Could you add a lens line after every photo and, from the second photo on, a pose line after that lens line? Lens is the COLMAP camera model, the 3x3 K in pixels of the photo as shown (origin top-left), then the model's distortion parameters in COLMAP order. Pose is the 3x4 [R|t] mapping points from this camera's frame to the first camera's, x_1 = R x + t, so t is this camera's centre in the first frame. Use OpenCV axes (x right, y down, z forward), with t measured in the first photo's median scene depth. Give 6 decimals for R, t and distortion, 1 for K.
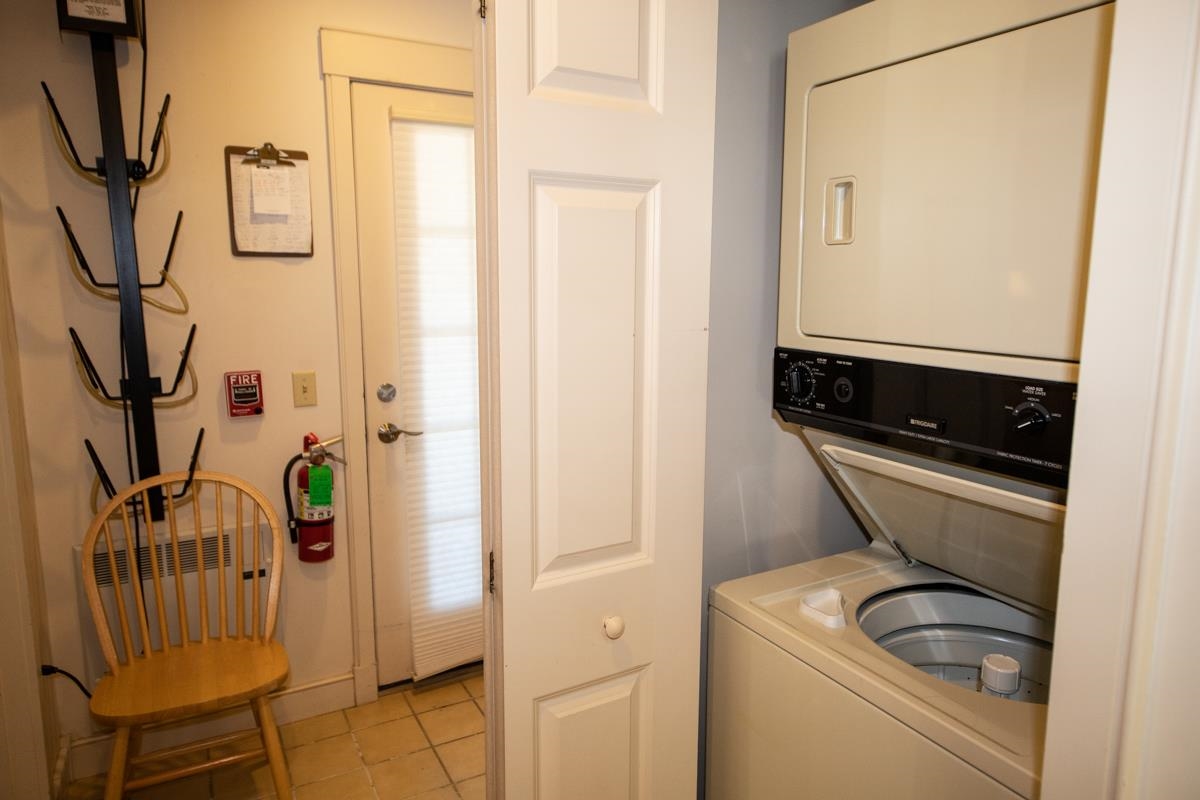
lens RADIAL K [[779.1, 0, 605.9], [0, 779.1, 399.4], [0, 0, 1]] dist [0.019532, -0.006450]
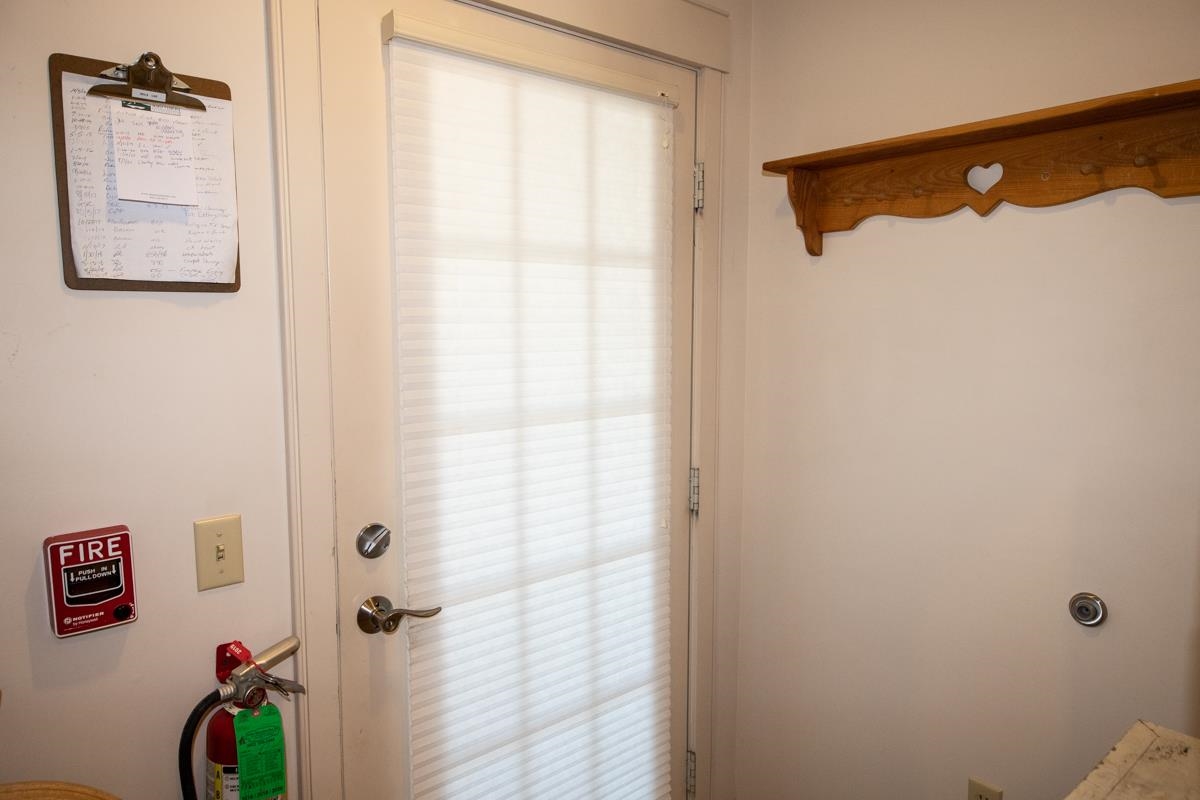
lens RADIAL K [[779.1, 0, 594.9], [0, 779.1, 395.3], [0, 0, 1]] dist [0.019532, -0.006450]
pose [[0.978689, -0.029406, 0.203232, -0.257890], [0.042654, 0.997219, -0.061120, -0.075372], [-0.200870, 0.068486, 0.977221, 0.470310]]
